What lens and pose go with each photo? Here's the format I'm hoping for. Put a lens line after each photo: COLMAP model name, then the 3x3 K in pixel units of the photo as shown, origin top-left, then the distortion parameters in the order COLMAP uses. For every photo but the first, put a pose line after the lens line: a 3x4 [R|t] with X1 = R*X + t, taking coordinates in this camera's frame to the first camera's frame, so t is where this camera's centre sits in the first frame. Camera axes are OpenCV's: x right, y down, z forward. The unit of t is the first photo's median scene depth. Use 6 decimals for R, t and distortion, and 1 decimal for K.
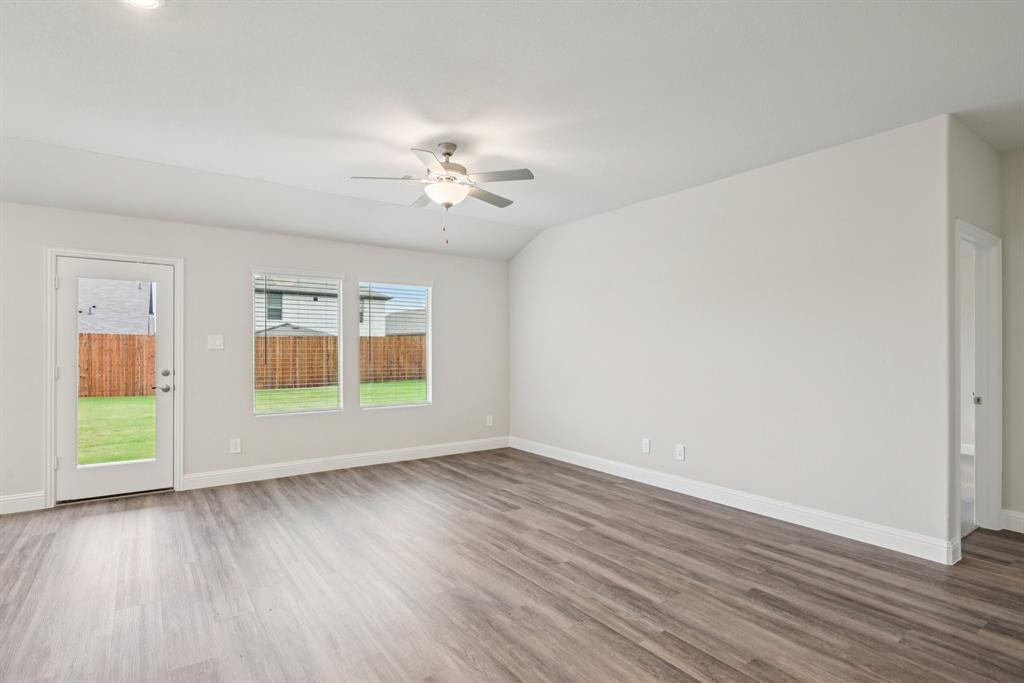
lens RADIAL K [[516.3, 0, 518.7], [0, 516.3, 350.3], [0, 0, 1]] dist [-0.009208, 0.000406]
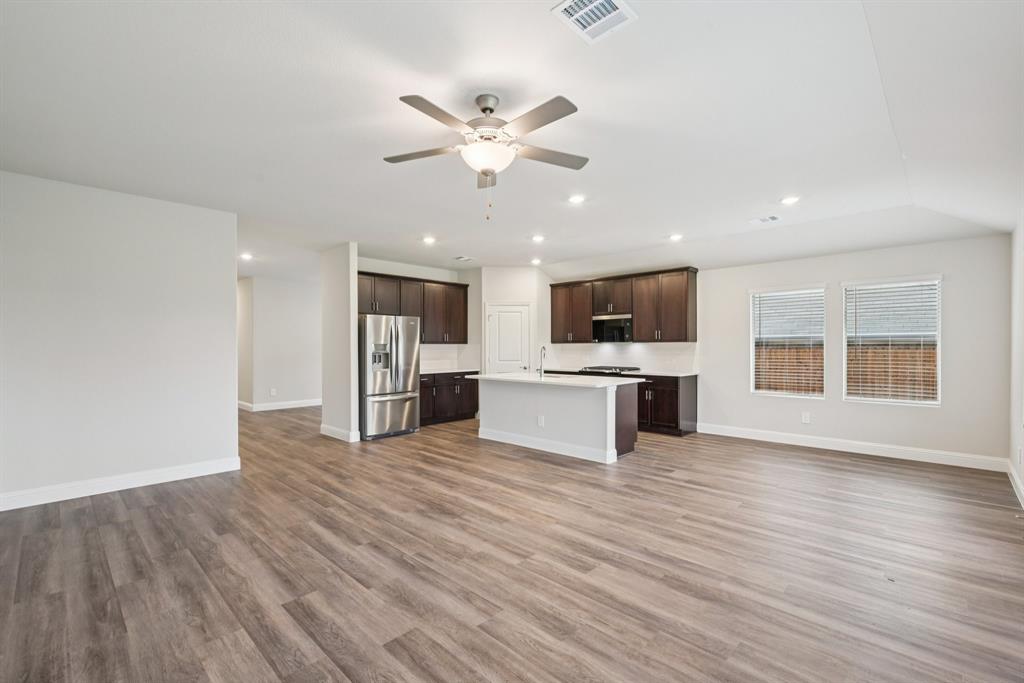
lens RADIAL K [[450.3, 0, 513.8], [0, 450.3, 343.9], [0, 0, 1]] dist [-0.001315, 0.000907]
pose [[-0.986002, 0.000861, -0.166733, -0.056511], [0.001180, 0.999998, -0.001817, -0.007864], [0.166731, -0.001988, -0.986000, 1.644267]]
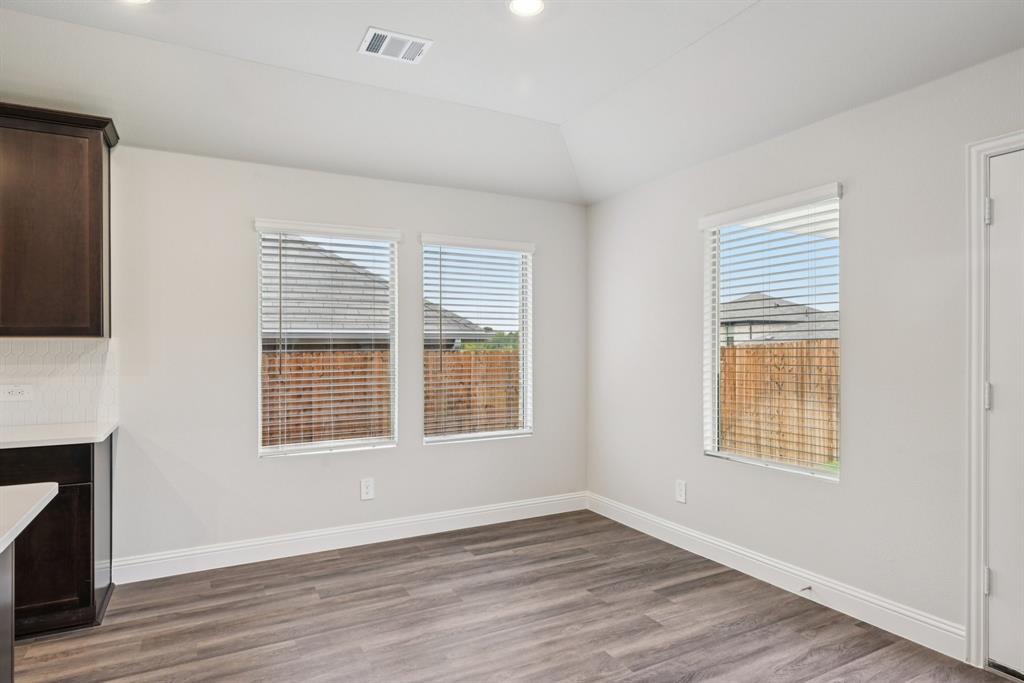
lens RADIAL K [[593.9, 0, 512.5], [0, 593.9, 345.7], [0, 0, 1]] dist [0.006099, 0.000695]
pose [[-0.146130, -0.006385, -0.989245, -0.304008], [0.000884, 0.999978, -0.006585, 0.001019], [0.989265, -0.001837, -0.146121, 0.698786]]
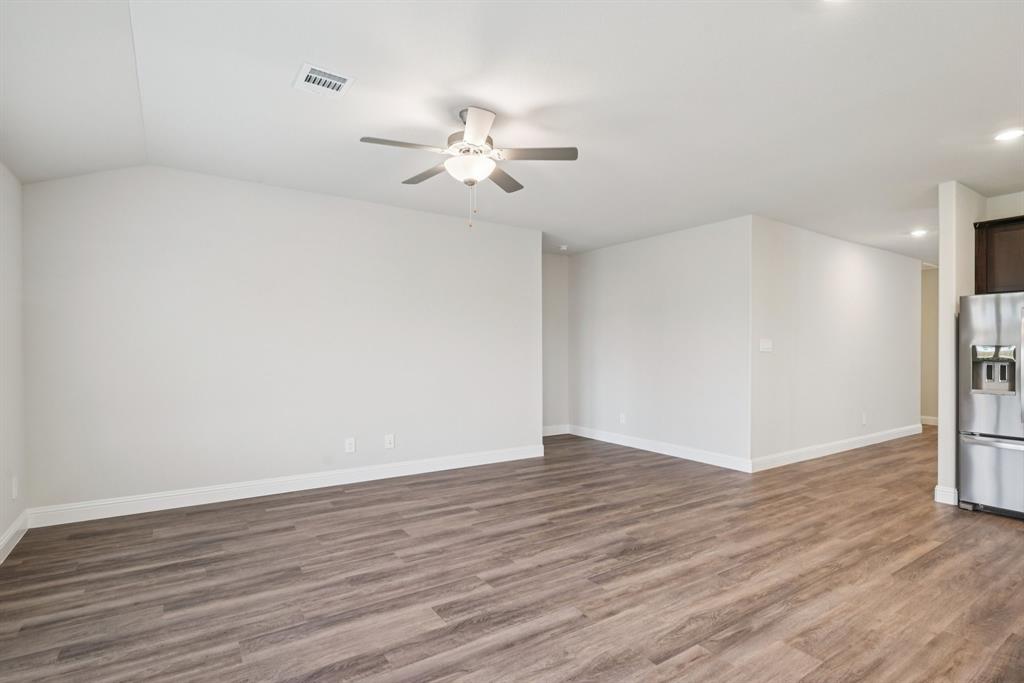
lens RADIAL K [[503.4, 0, 512.6], [0, 503.4, 342.8], [0, 0, 1]] dist [-0.006175, -0.000040]
pose [[0.040329, 0.008413, 0.999151, -0.935817], [-0.002426, 0.999962, -0.008322, -0.005768], [-0.999184, -0.002089, 0.040347, 0.859502]]
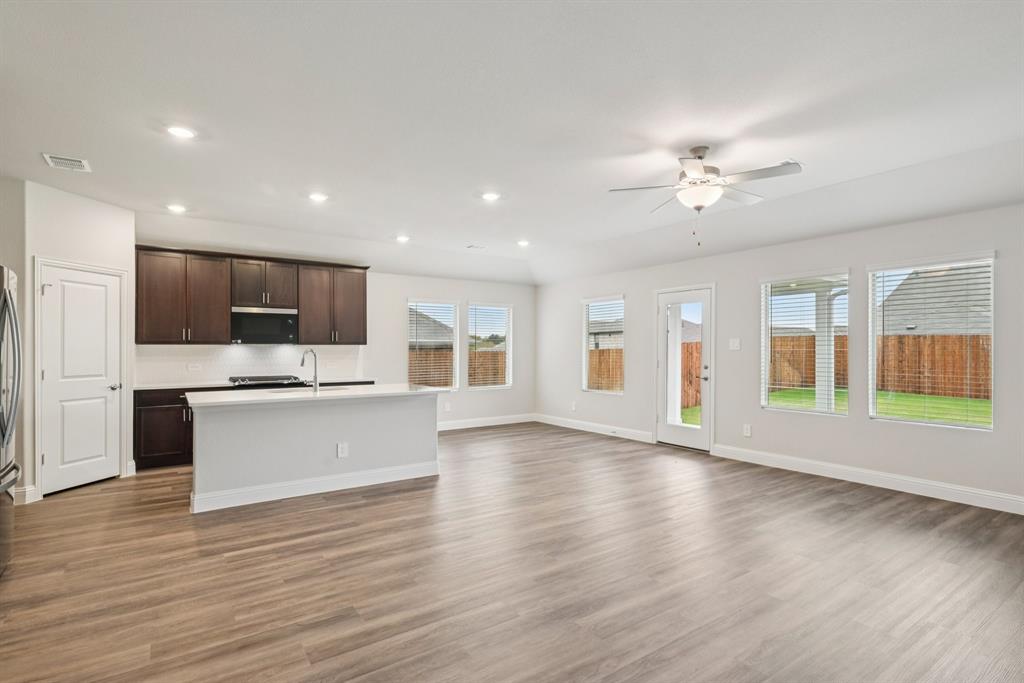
lens RADIAL K [[503.4, 0, 513.5], [0, 503.4, 346.7], [0, 0, 1]] dist [-0.006175, -0.000040]
pose [[-0.028351, -0.006166, -0.999579, 0.826367], [-0.002957, 0.999977, -0.006084, -0.000673], [0.999594, 0.002783, -0.028368, 0.635823]]
